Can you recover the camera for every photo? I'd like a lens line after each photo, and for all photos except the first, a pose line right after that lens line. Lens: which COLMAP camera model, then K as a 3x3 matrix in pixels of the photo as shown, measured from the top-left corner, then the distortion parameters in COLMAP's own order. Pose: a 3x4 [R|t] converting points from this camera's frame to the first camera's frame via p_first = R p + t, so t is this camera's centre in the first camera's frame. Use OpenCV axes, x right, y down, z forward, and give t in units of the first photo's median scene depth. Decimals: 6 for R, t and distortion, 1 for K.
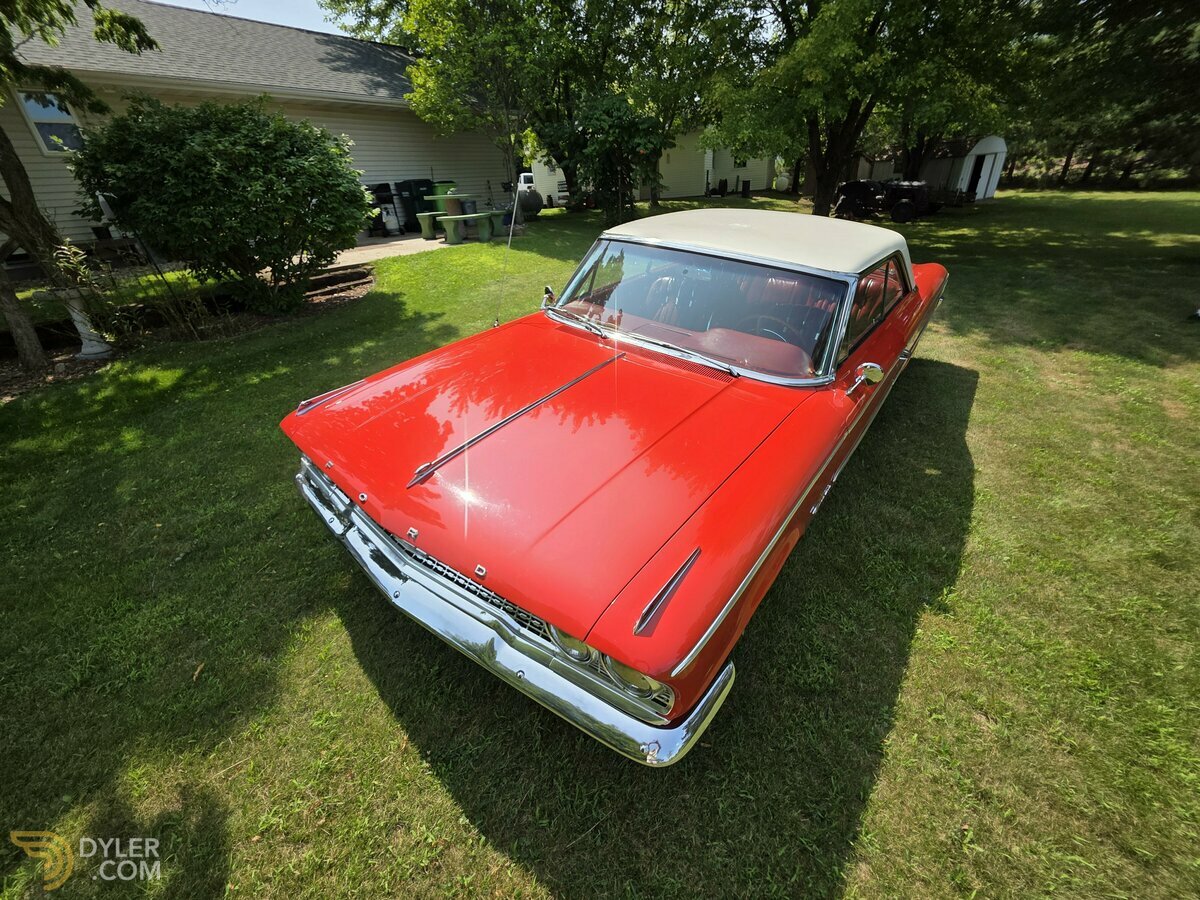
lens RADIAL K [[480.1, 0, 608.6], [0, 480.1, 449.6], [0, 0, 1]] dist [-0.001208, -0.000571]
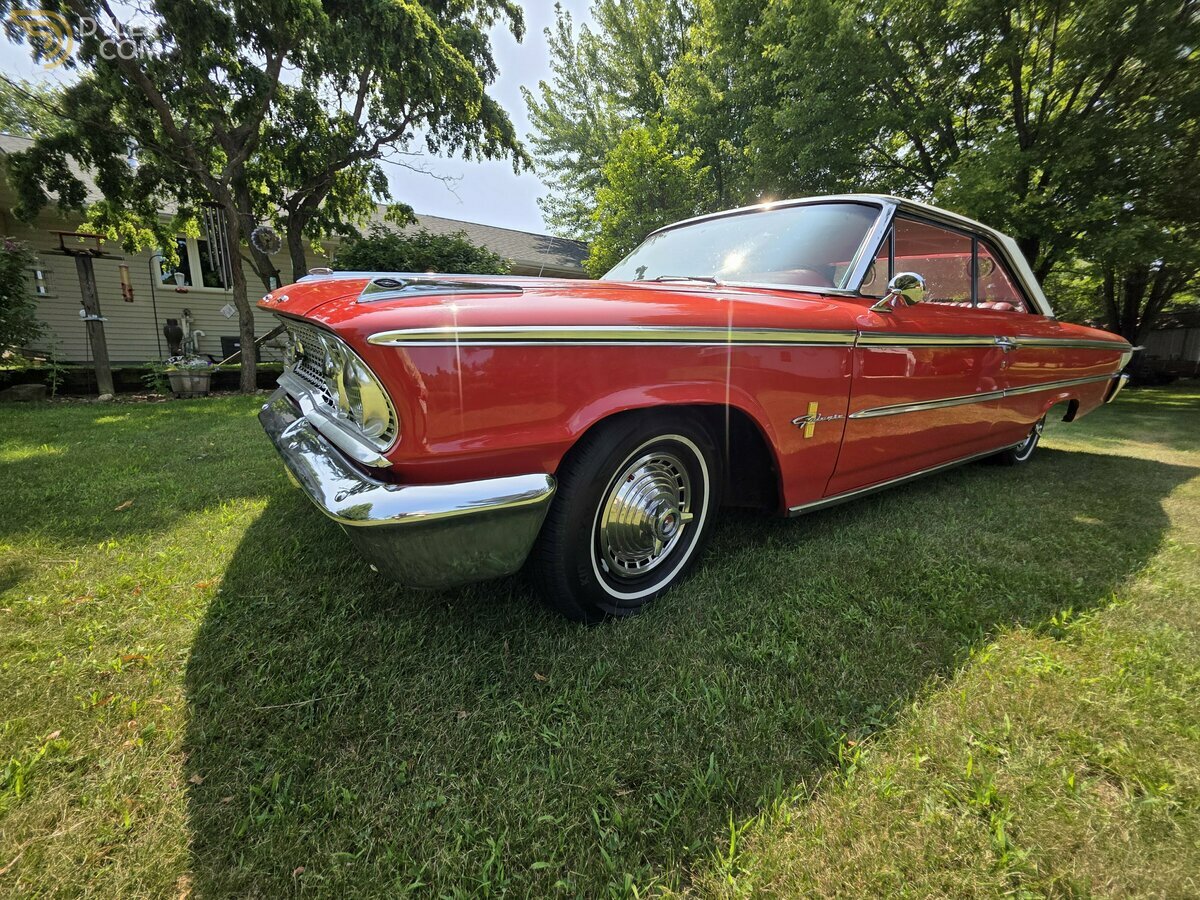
lens RADIAL K [[480.1, 0, 608.6], [0, 480.1, 449.6], [0, 0, 1]] dist [-0.001208, -0.000571]
pose [[0.944790, 0.084719, -0.316537, 0.321250], [-0.185232, 0.934931, -0.302645, 0.354798], [0.270300, 0.344568, 0.899005, 0.242346]]
